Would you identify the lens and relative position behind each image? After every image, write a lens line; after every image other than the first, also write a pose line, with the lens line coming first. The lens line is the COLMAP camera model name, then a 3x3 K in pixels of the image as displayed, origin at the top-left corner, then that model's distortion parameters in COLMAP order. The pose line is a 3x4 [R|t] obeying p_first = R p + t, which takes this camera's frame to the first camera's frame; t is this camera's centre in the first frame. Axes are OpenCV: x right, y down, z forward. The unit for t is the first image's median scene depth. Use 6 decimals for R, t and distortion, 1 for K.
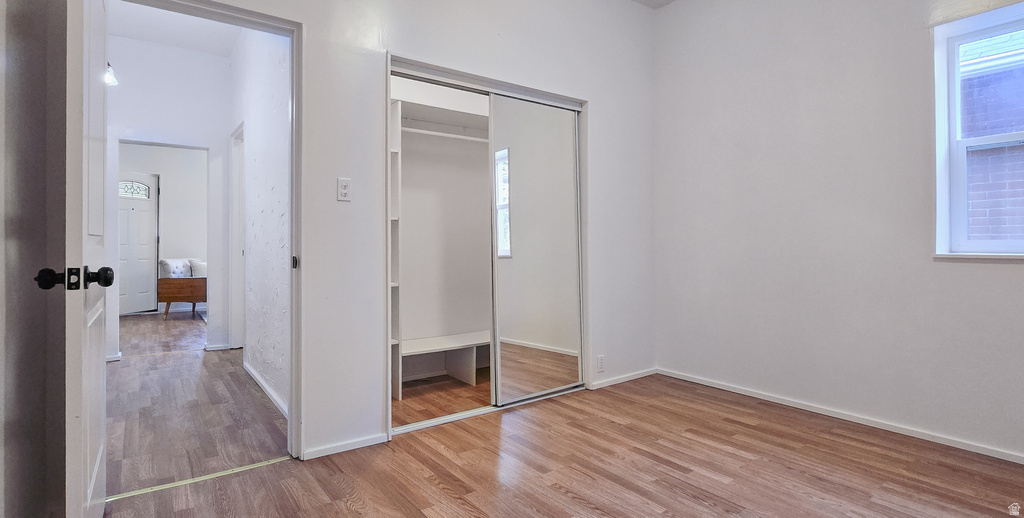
lens RADIAL K [[487.0, 0, 486.7], [0, 487.0, 237.5], [0, 0, 1]] dist [-0.012764, -0.000916]
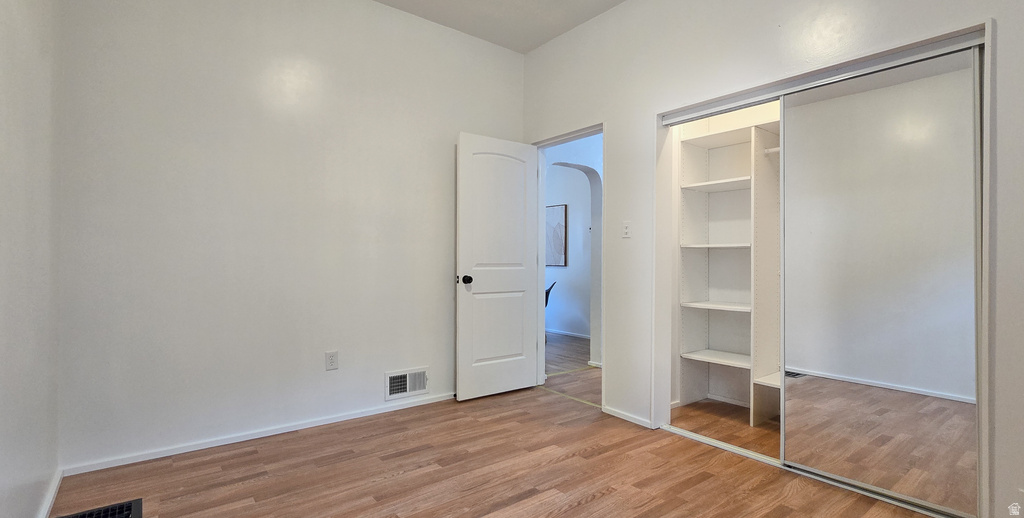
lens RADIAL K [[487.0, 0, 511.9], [0, 487.0, 260.3], [0, 0, 1]] dist [-0.012764, -0.000916]
pose [[0.044397, 0.001639, -0.999013, 0.970053], [0.006219, 0.999979, 0.001917, -0.015045], [0.998995, -0.006298, 0.044386, 0.562935]]
